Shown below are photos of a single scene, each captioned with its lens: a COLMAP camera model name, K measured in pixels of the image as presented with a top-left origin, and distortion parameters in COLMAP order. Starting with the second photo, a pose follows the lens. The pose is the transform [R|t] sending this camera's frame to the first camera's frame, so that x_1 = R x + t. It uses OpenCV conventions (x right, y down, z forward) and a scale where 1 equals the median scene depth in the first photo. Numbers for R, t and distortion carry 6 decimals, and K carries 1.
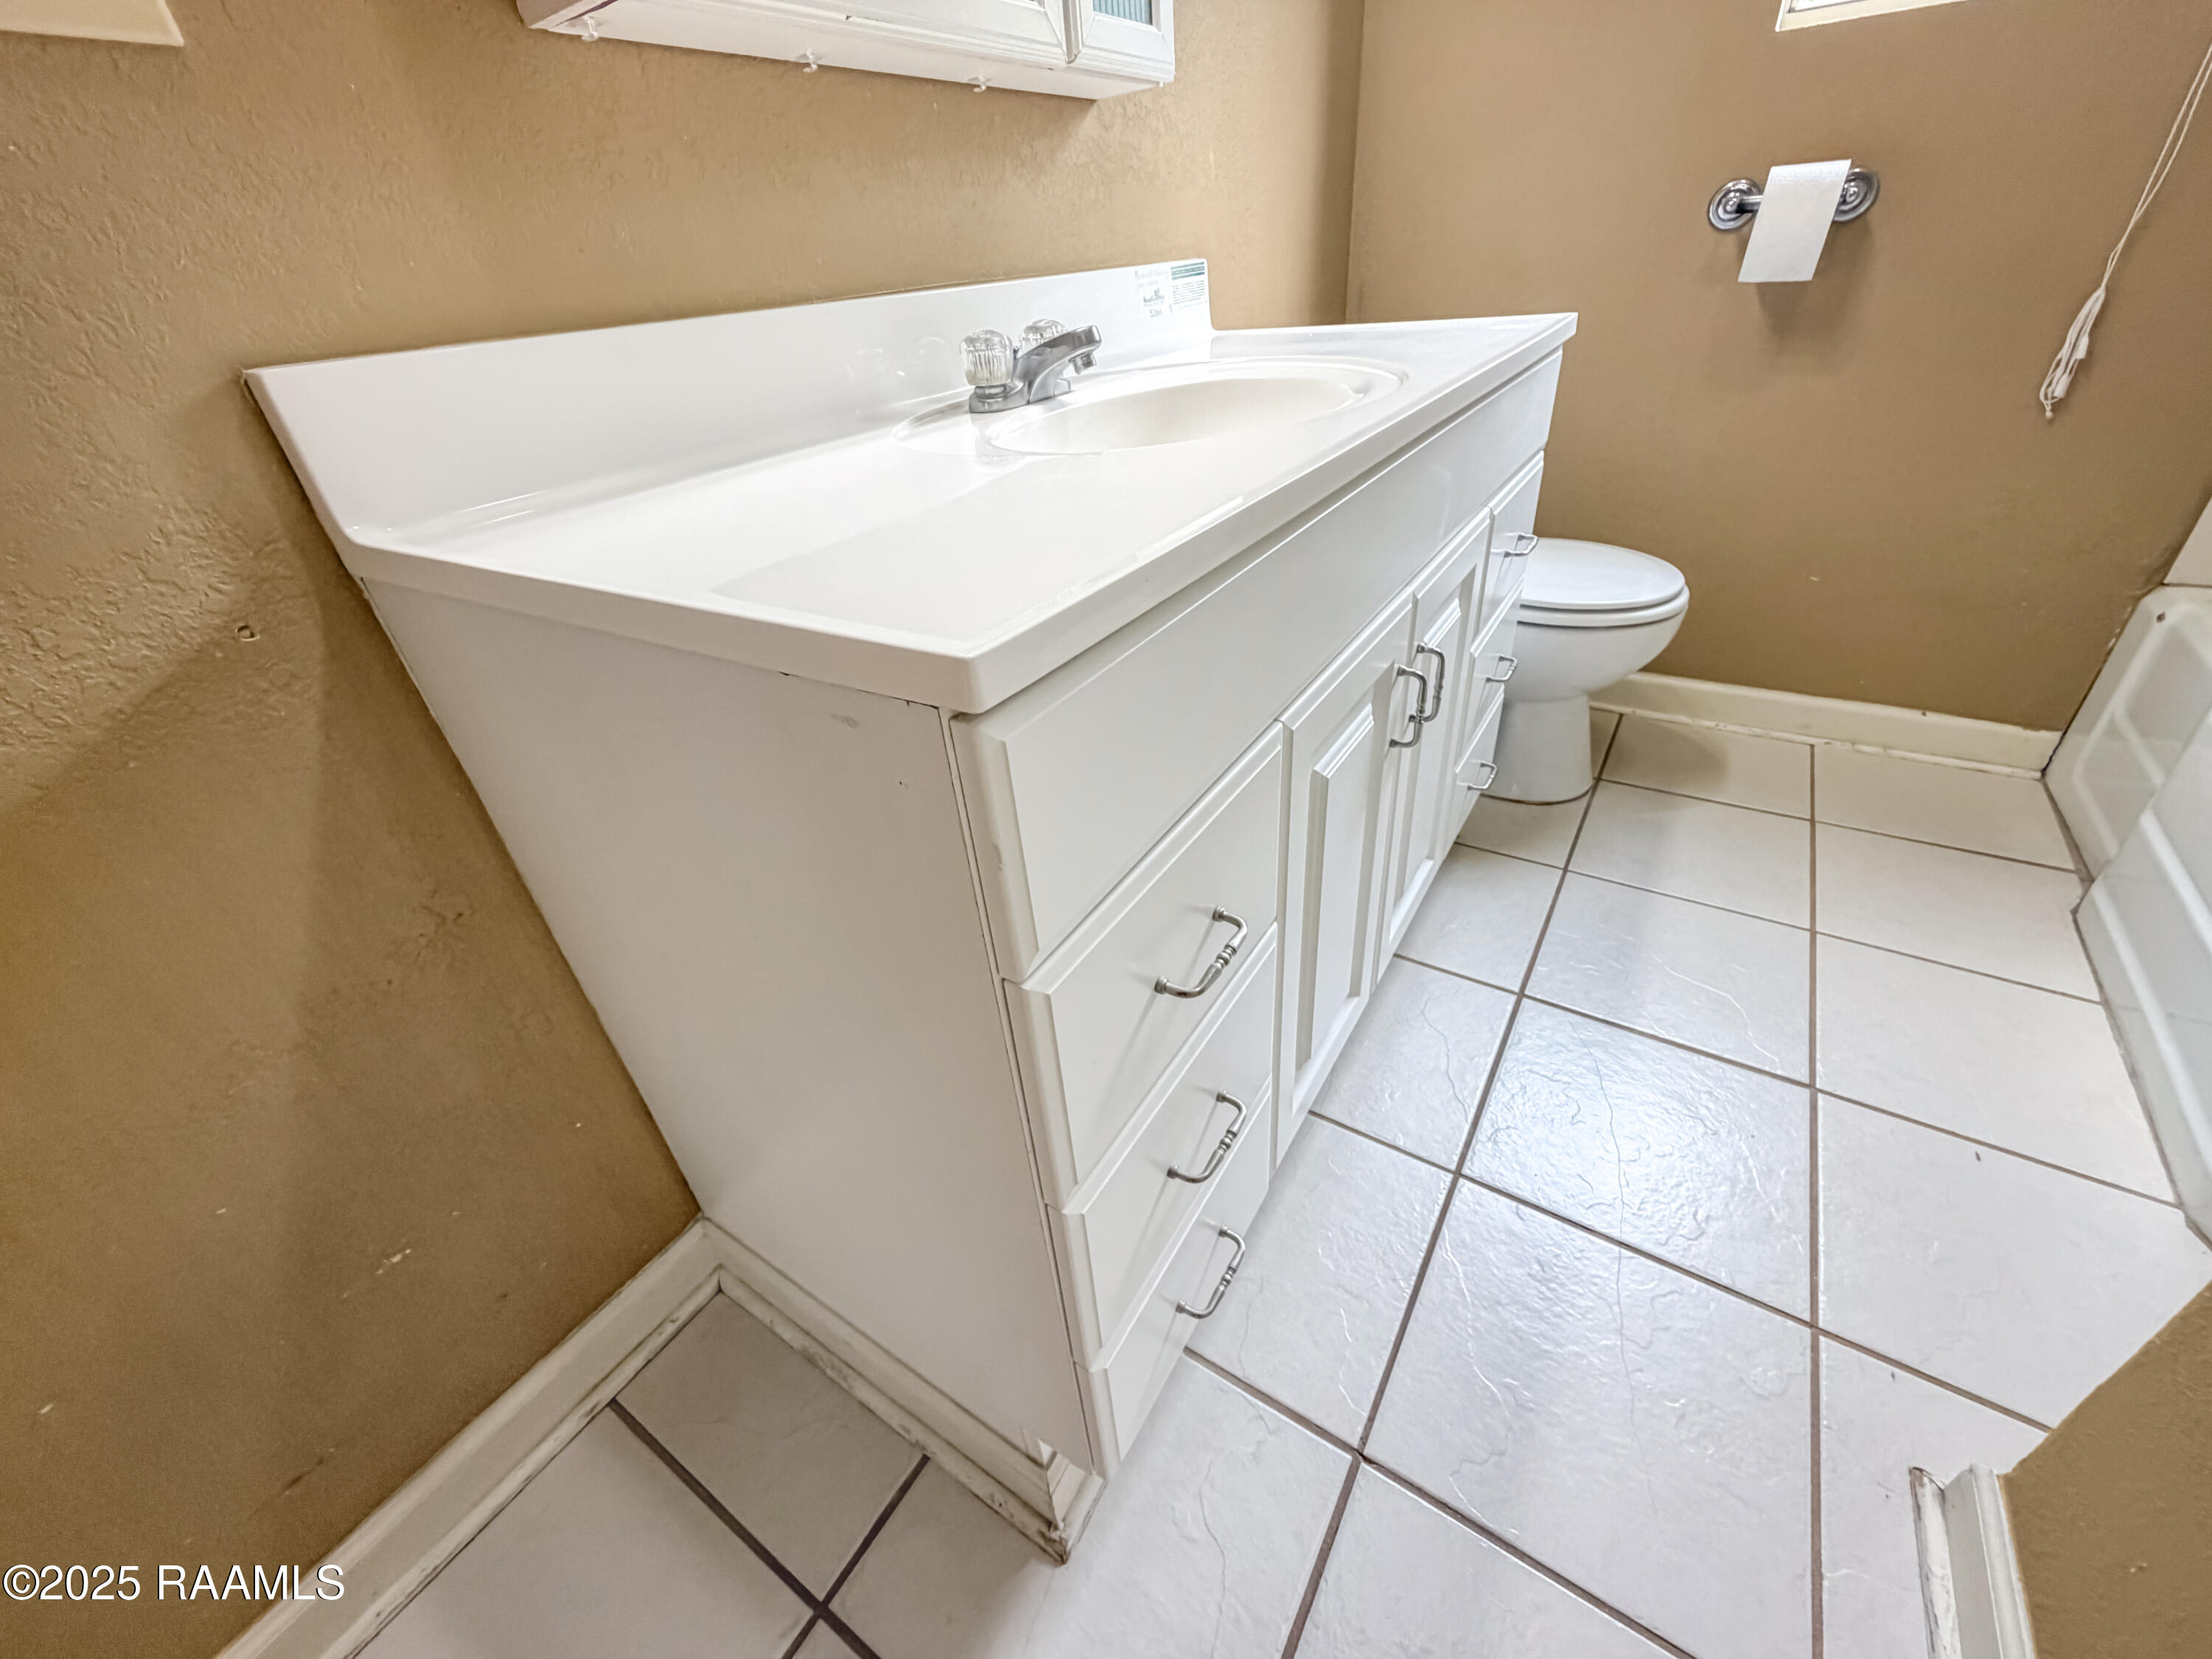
lens RADIAL K [[885.8, 0, 1098.5], [0, 885.8, 825.5], [0, 0, 1]] dist [0.000375, 0.000383]
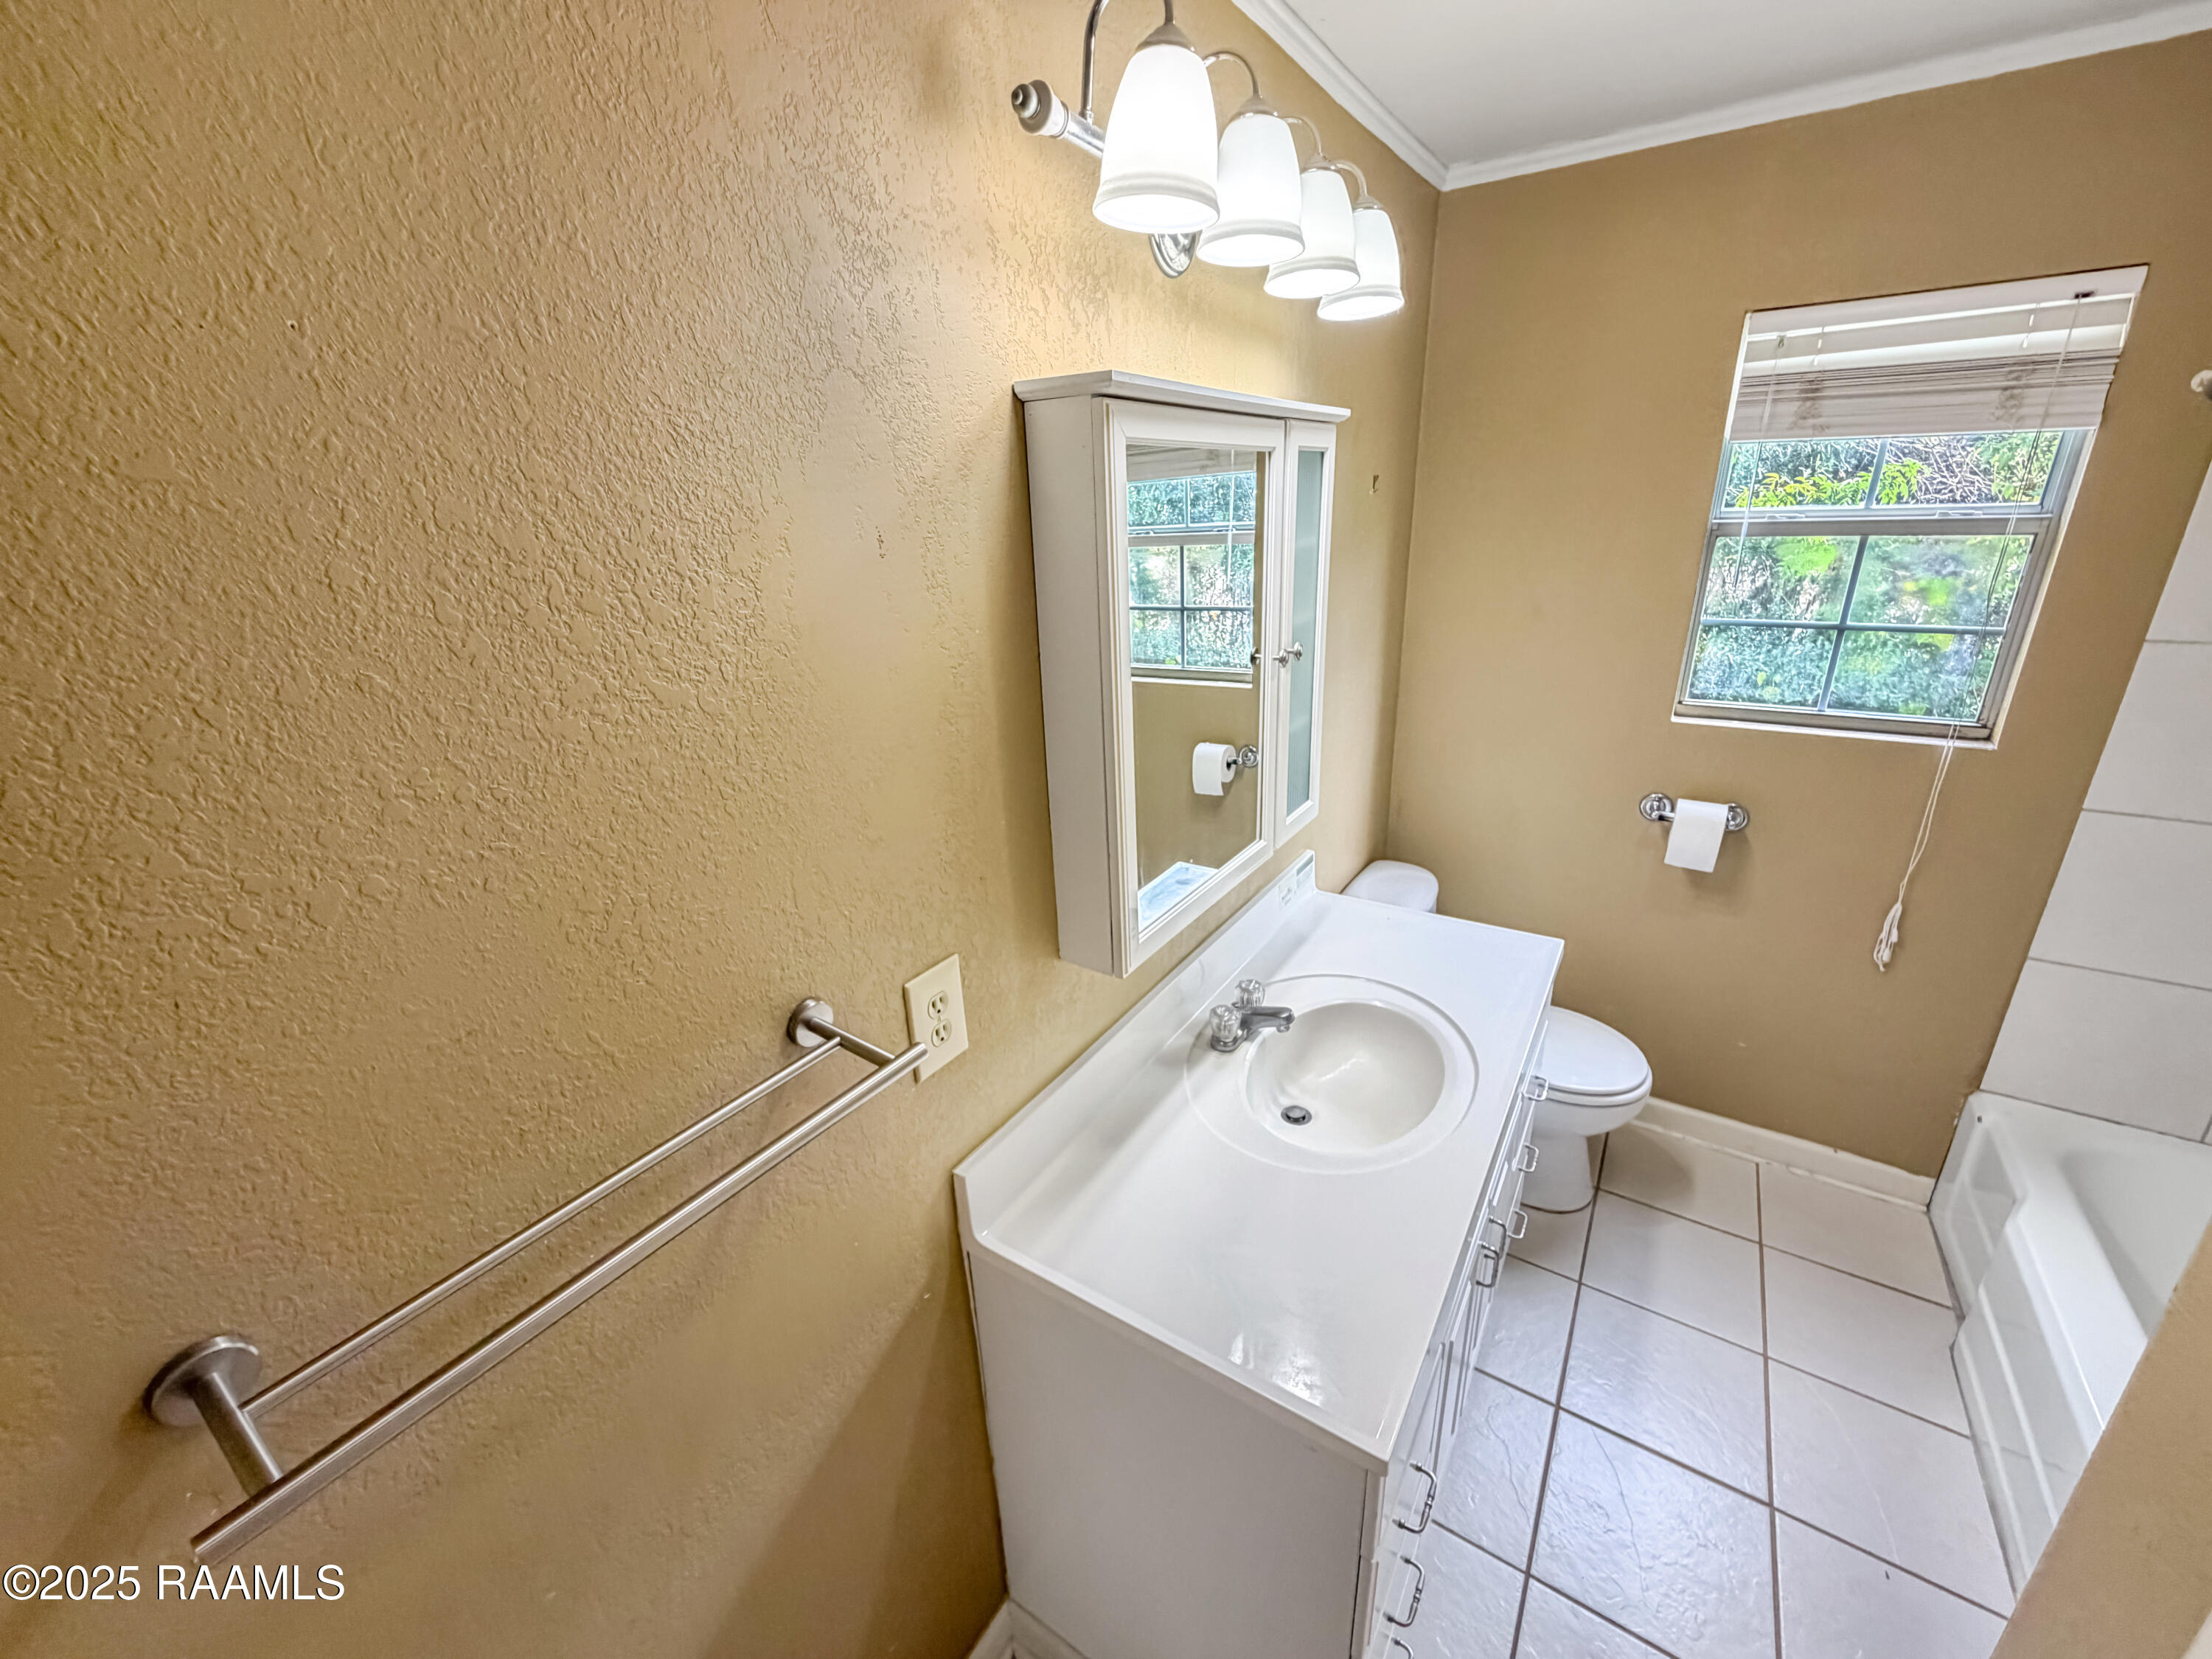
lens RADIAL K [[881.2, 0, 1096.4], [0, 881.2, 826.5], [0, 0, 1]] dist [-0.000920, 0.000124]
pose [[0.999143, 0.040708, 0.007429, -0.258803], [-0.038179, 0.976108, -0.213905, -0.336642], [-0.015959, 0.213438, 0.976826, -0.467720]]
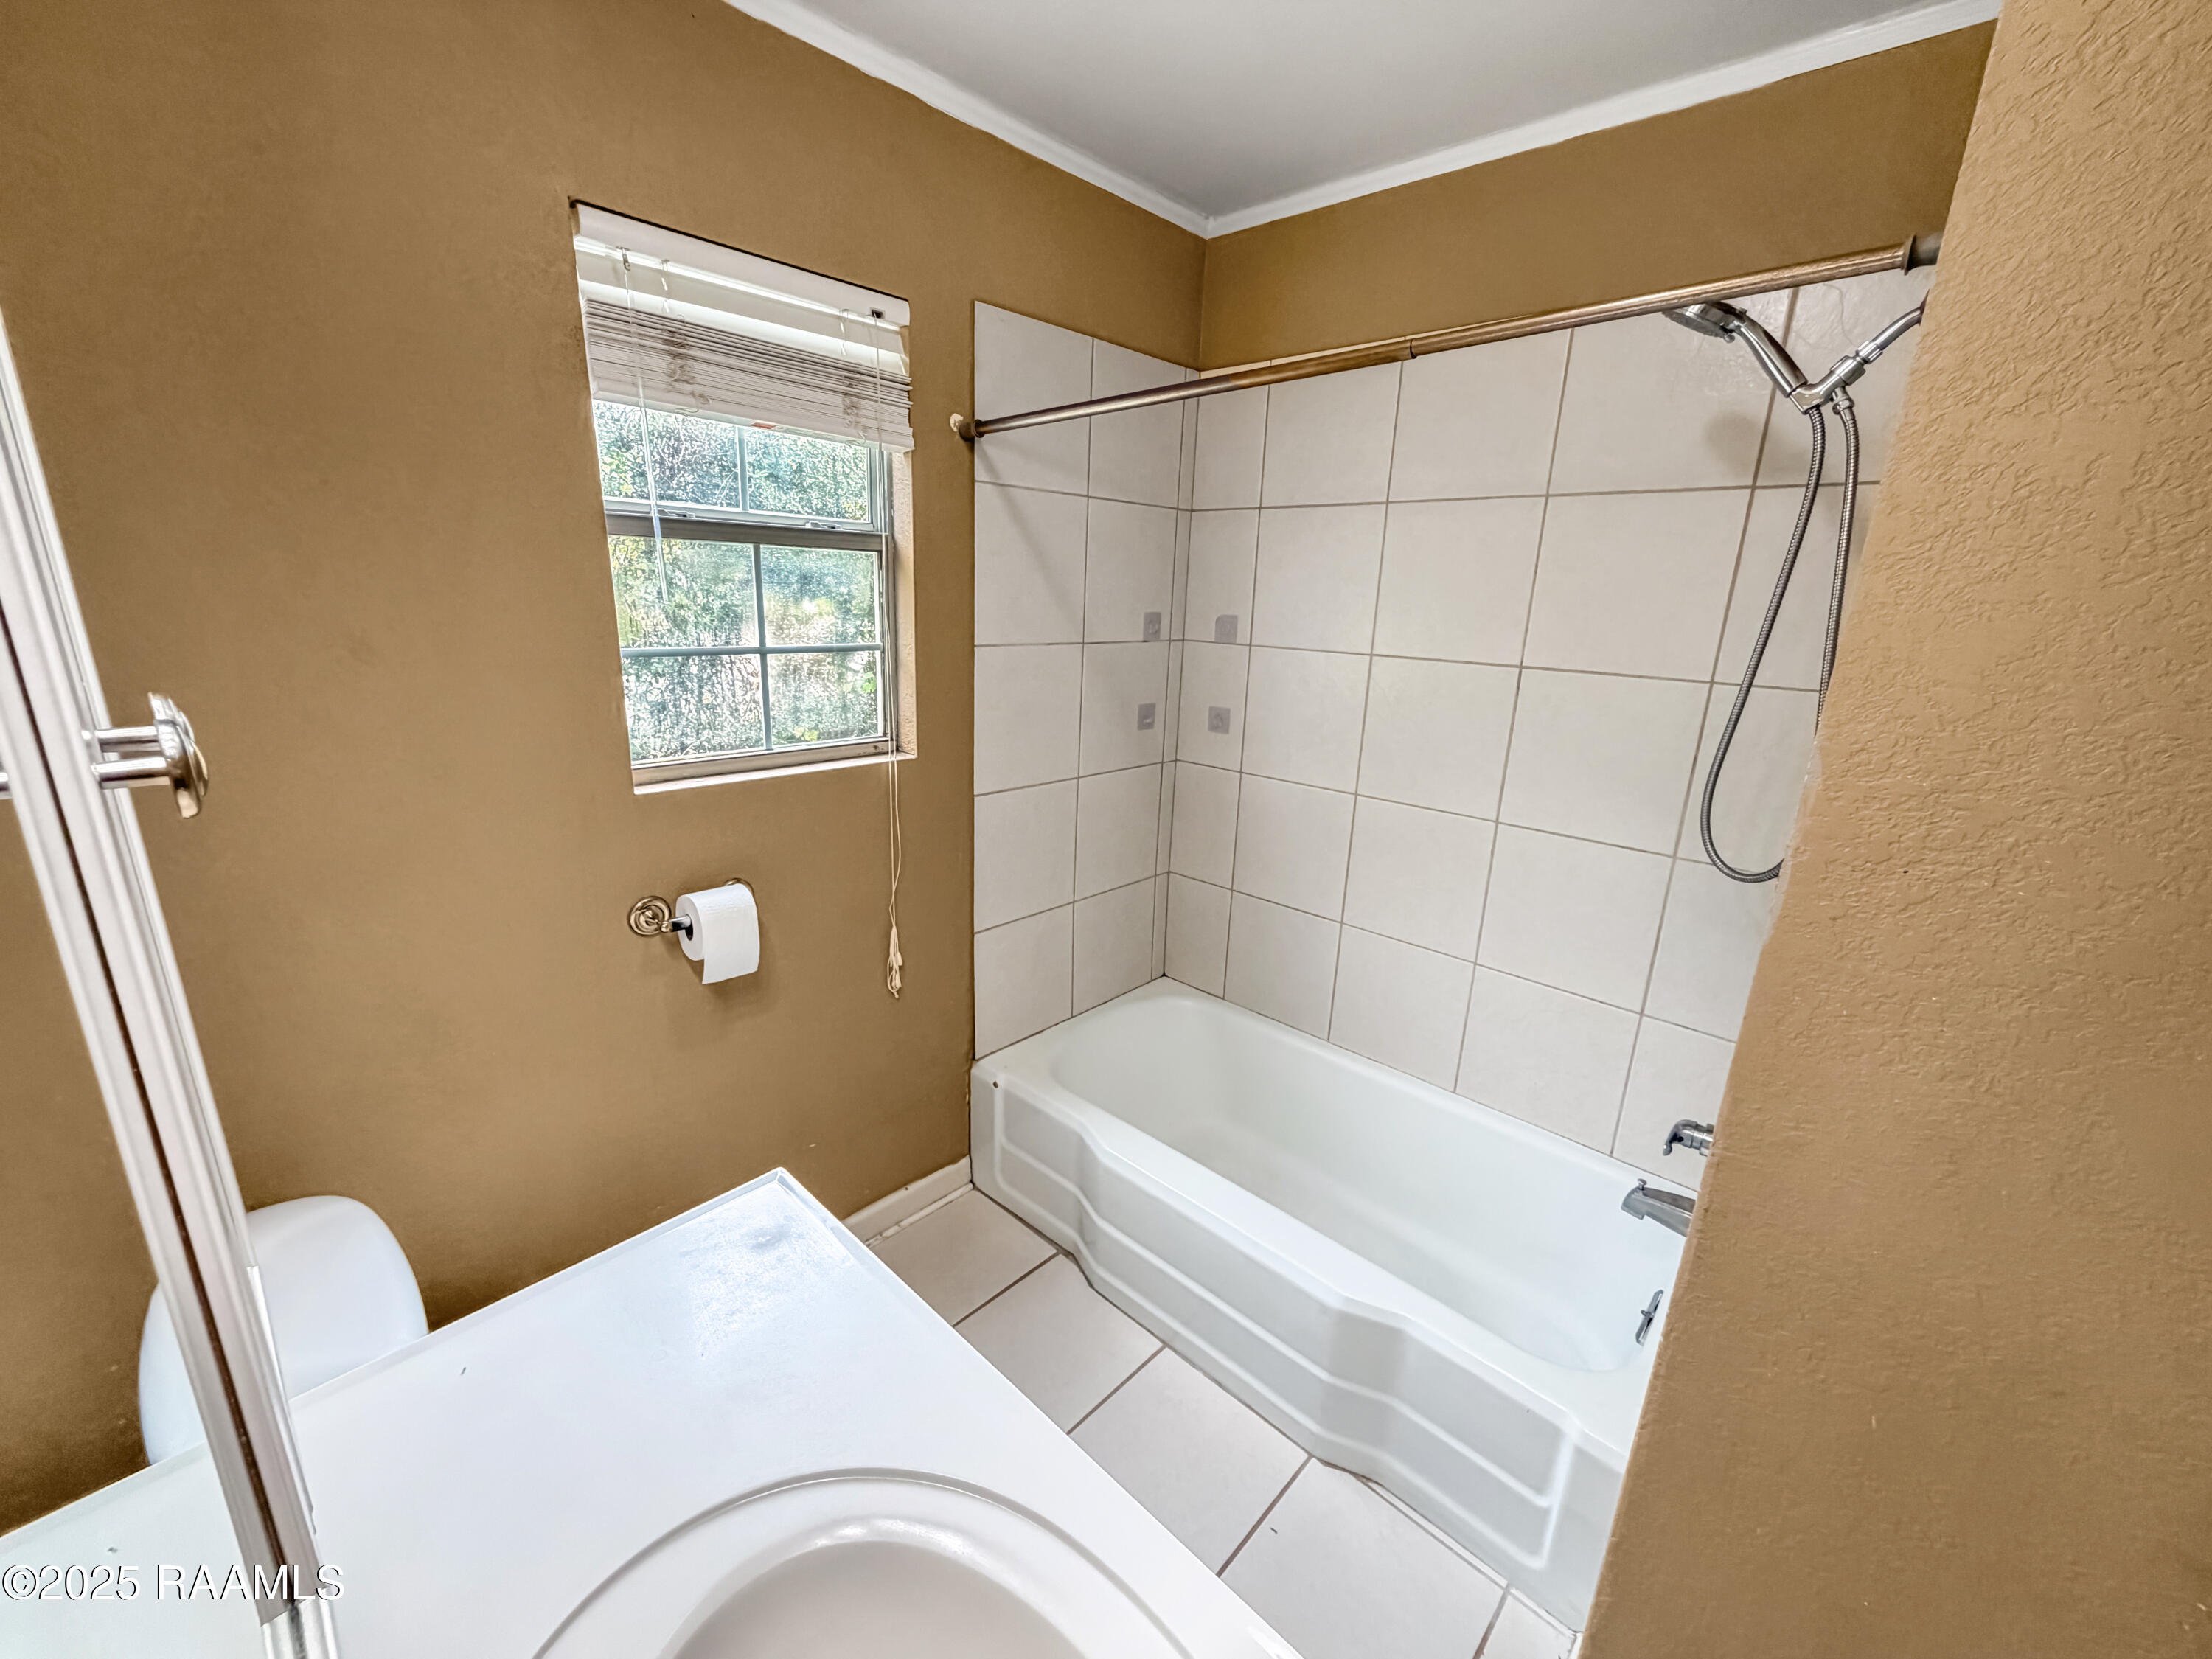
lens RADIAL K [[885.8, 0, 1098.5], [0, 885.8, 825.5], [0, 0, 1]] dist [0.000375, 0.000383]
pose [[0.176250, -0.178904, 0.967951, -0.201532], [0.484932, 0.871518, 0.072781, -0.657175], [-0.856608, 0.456563, 0.240362, 0.258643]]
